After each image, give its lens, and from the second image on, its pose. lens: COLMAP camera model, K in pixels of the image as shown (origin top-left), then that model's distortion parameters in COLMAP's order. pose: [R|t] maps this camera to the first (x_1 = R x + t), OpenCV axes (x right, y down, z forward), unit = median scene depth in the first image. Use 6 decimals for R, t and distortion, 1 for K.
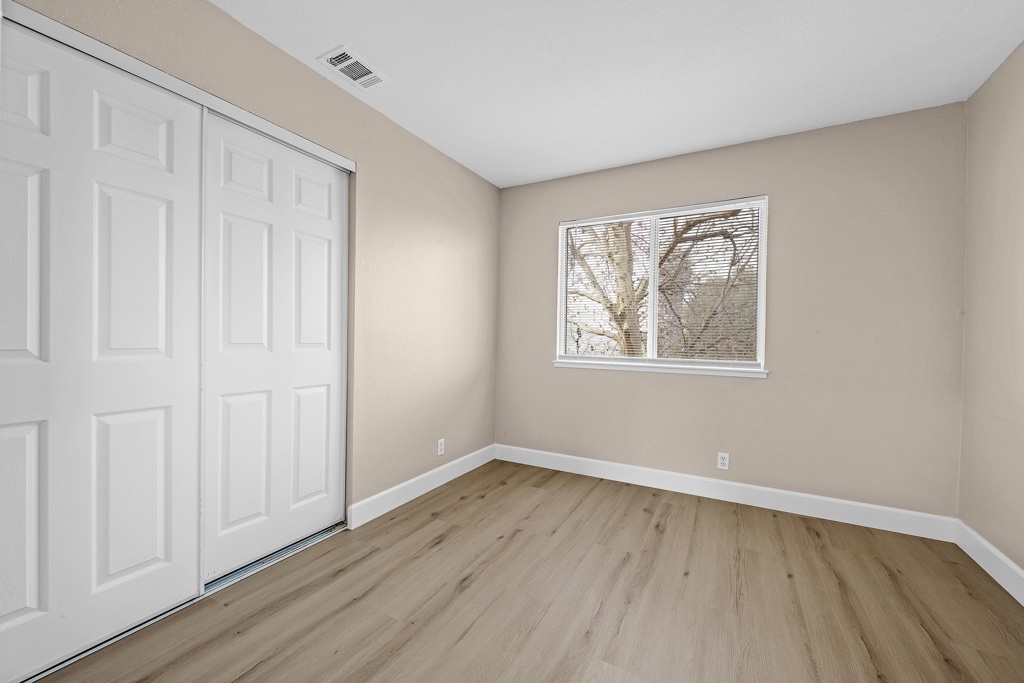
lens RADIAL K [[405.4, 0, 514.3], [0, 405.4, 341.5], [0, 0, 1]] dist [-0.009989, 0.000487]
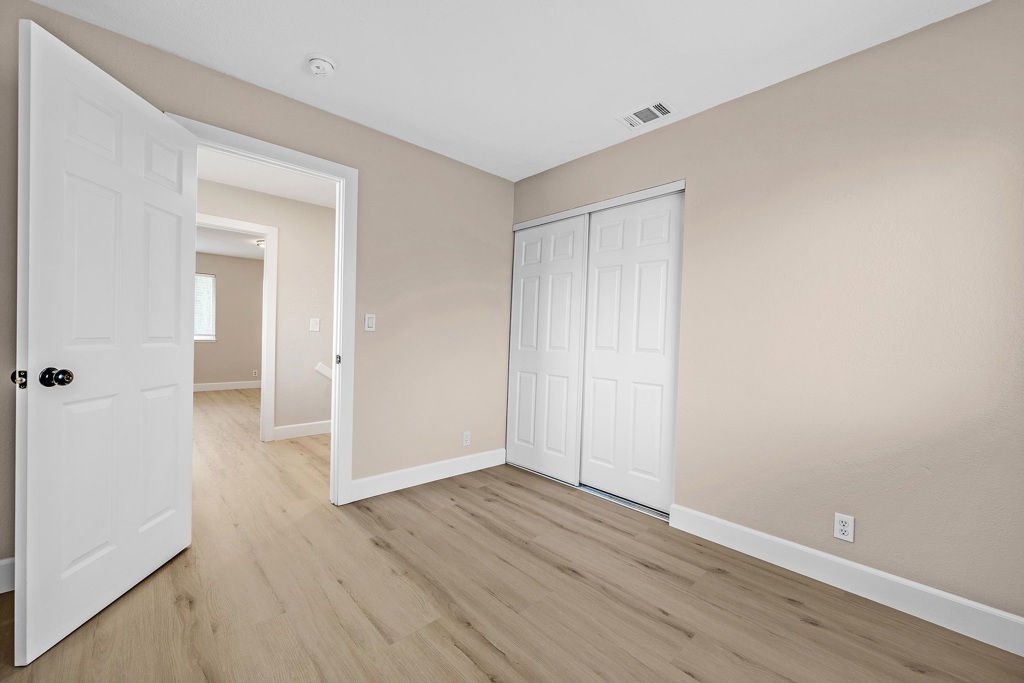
lens RADIAL K [[405.4, 0, 510.9], [0, 405.4, 341.0], [0, 0, 1]] dist [-0.009989, 0.000487]
pose [[-0.319999, -0.011743, -0.947345, 0.790841], [-0.044274, 0.999016, 0.002572, -0.004800], [0.946383, 0.042766, -0.320204, 0.978453]]
